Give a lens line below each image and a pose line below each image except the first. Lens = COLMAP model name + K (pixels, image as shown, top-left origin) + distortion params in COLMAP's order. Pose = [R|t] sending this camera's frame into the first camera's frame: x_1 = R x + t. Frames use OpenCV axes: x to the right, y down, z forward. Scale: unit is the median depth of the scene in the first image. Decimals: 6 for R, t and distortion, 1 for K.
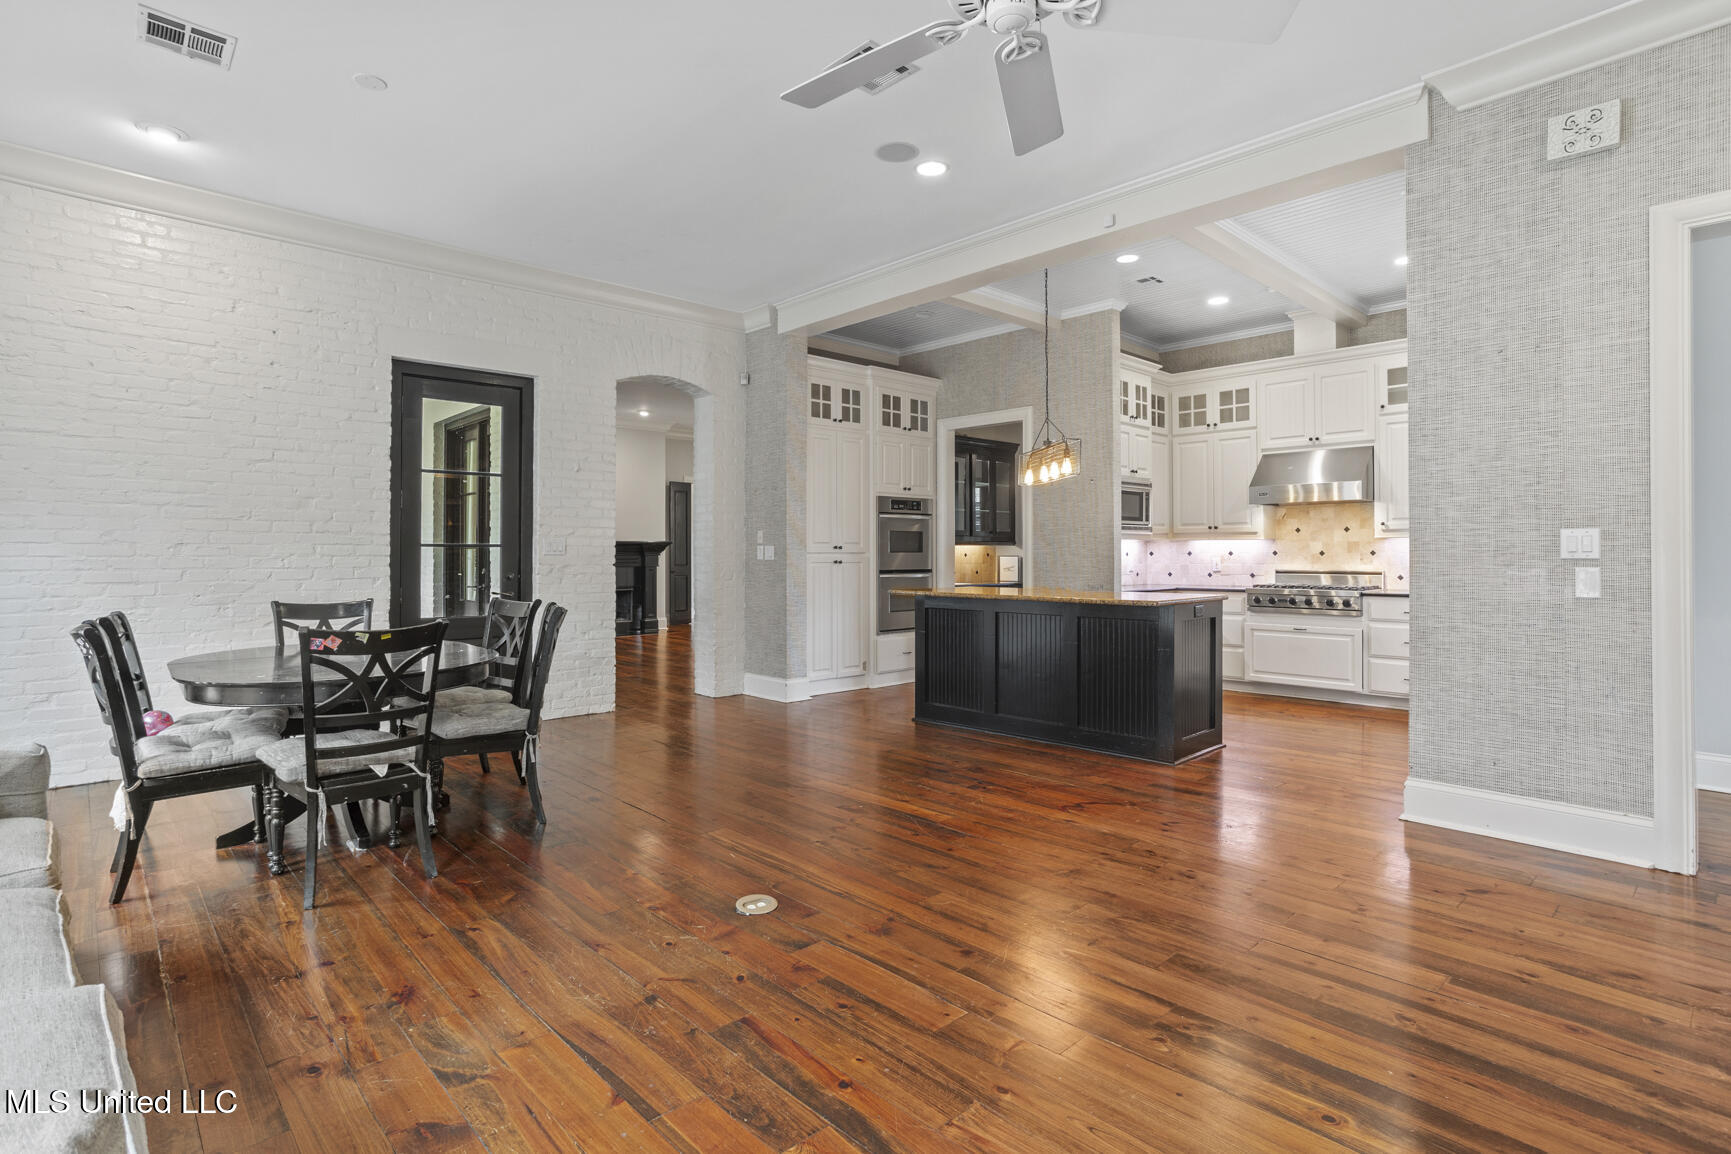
lens RADIAL K [[865.2, 0, 867.0], [0, 865.2, 561.1], [0, 0, 1]] dist [-0.001140, 0.000185]
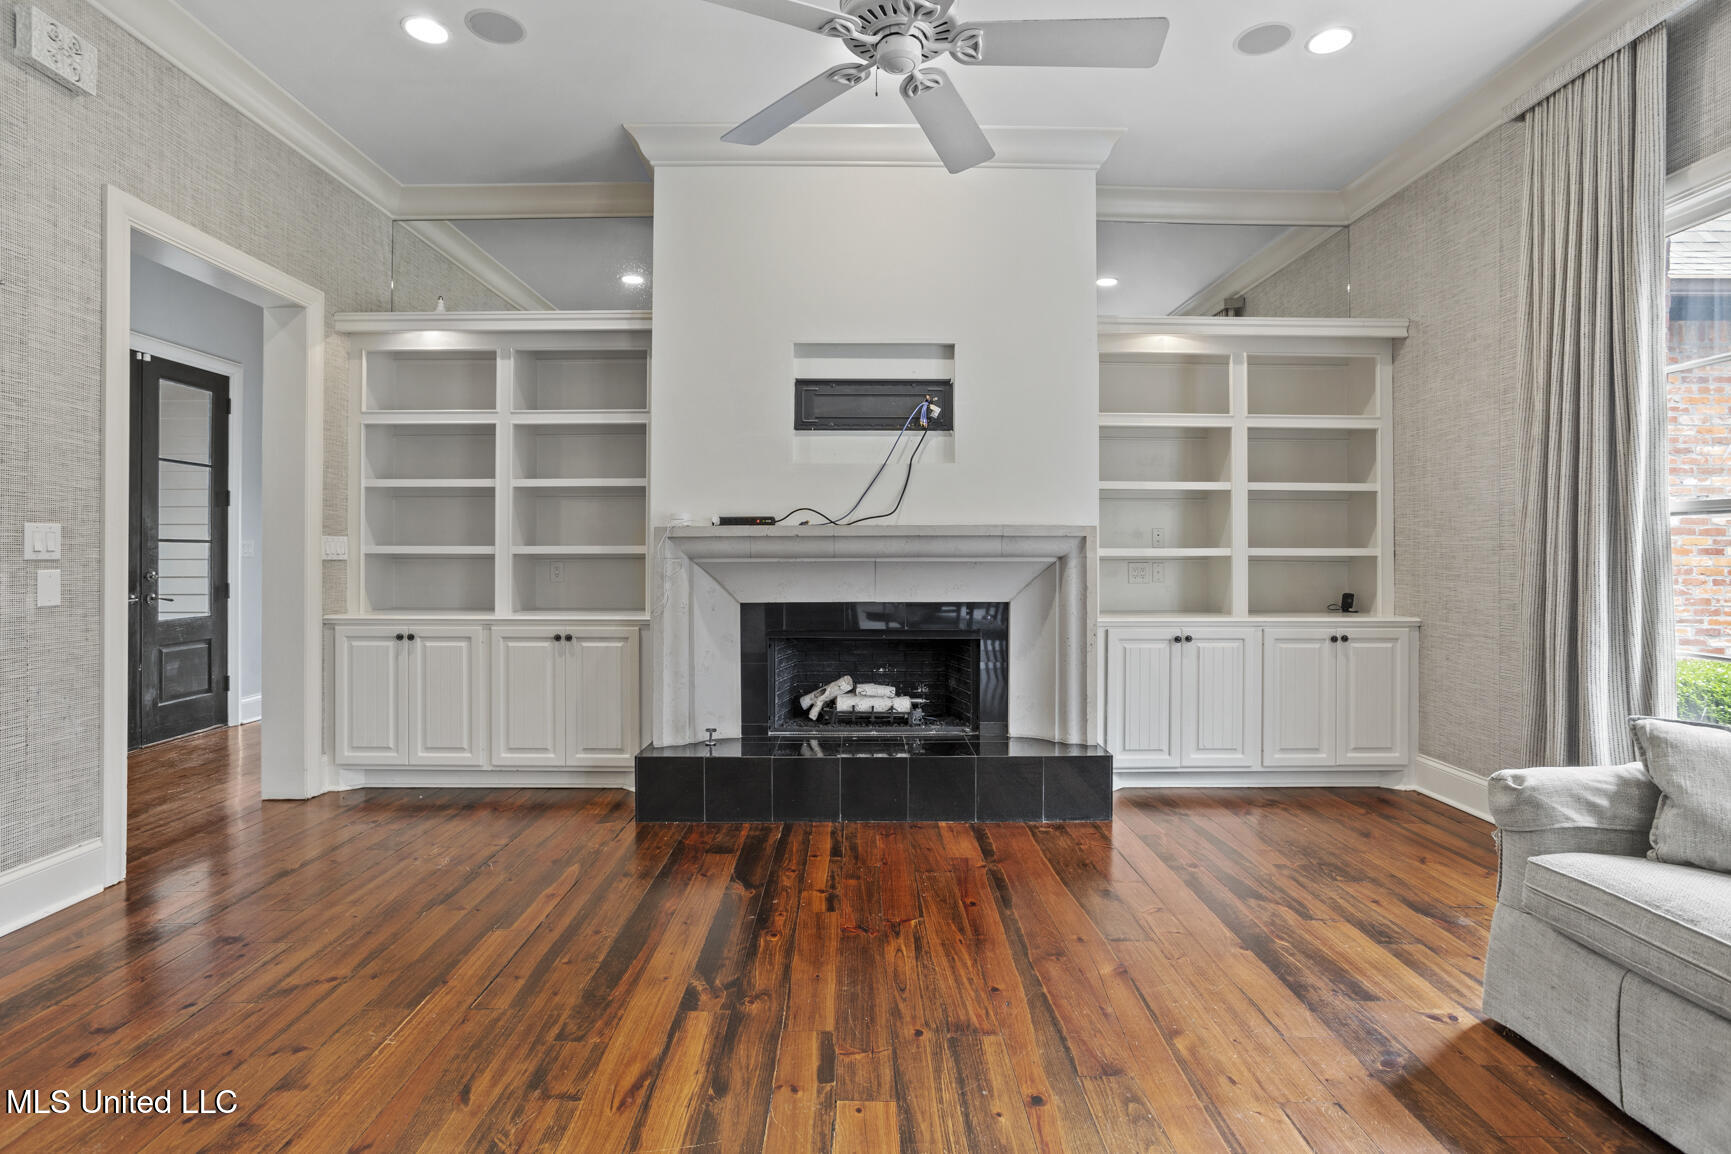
lens RADIAL K [[865.2, 0, 863.9], [0, 865.2, 568.1], [0, 0, 1]] dist [-0.001140, 0.000185]
pose [[-0.735745, -0.007881, 0.677213, -0.317869], [0.006872, 0.999794, 0.019101, -0.005032], [-0.677224, 0.018707, -0.735539, 1.087971]]
